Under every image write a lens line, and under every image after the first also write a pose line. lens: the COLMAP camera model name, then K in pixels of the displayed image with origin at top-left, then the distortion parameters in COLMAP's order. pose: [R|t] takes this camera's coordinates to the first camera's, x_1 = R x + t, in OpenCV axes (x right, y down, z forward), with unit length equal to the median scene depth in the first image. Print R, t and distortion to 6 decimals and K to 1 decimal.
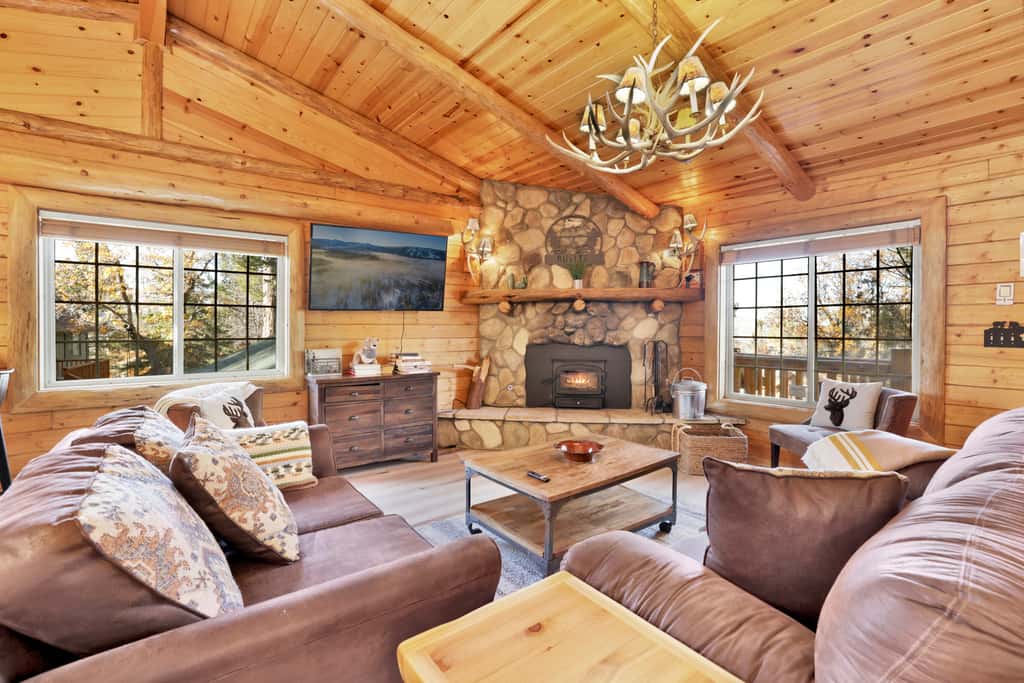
lens RADIAL K [[458.2, 0, 506.0], [0, 458.2, 334.9], [0, 0, 1]] dist [-0.005428, -0.000019]
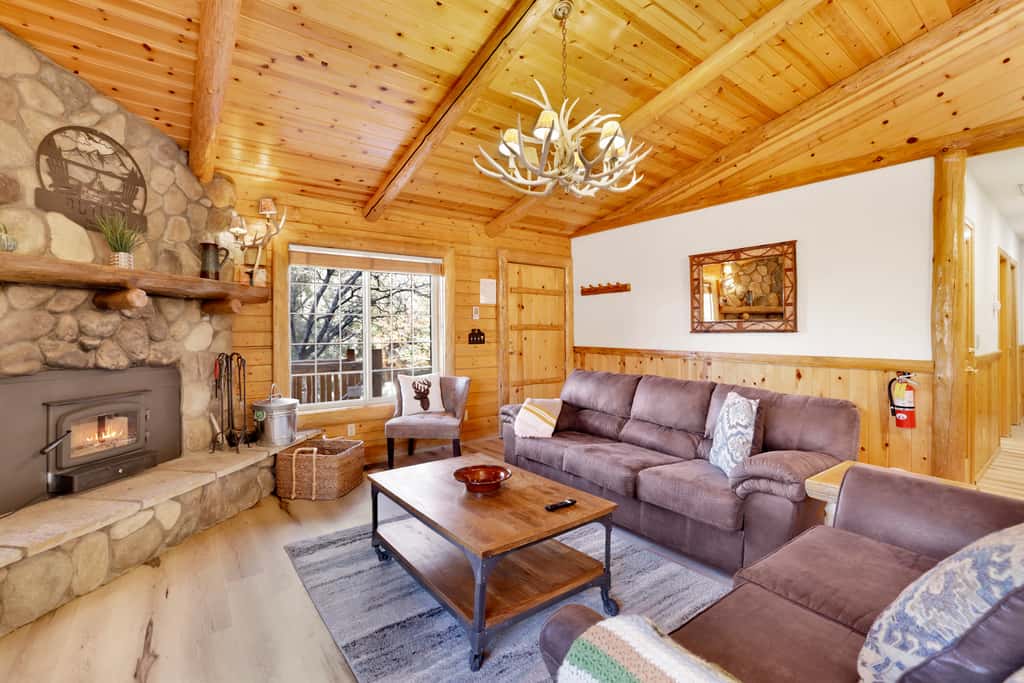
lens RADIAL K [[458.2, 0, 507.5], [0, 458.2, 333.9], [0, 0, 1]] dist [-0.005428, -0.000019]
pose [[0.041527, -0.009084, 0.999096, -0.378016], [0.023291, 0.999696, 0.008122, -0.013675], [-0.998866, 0.022932, 0.041726, 0.495184]]
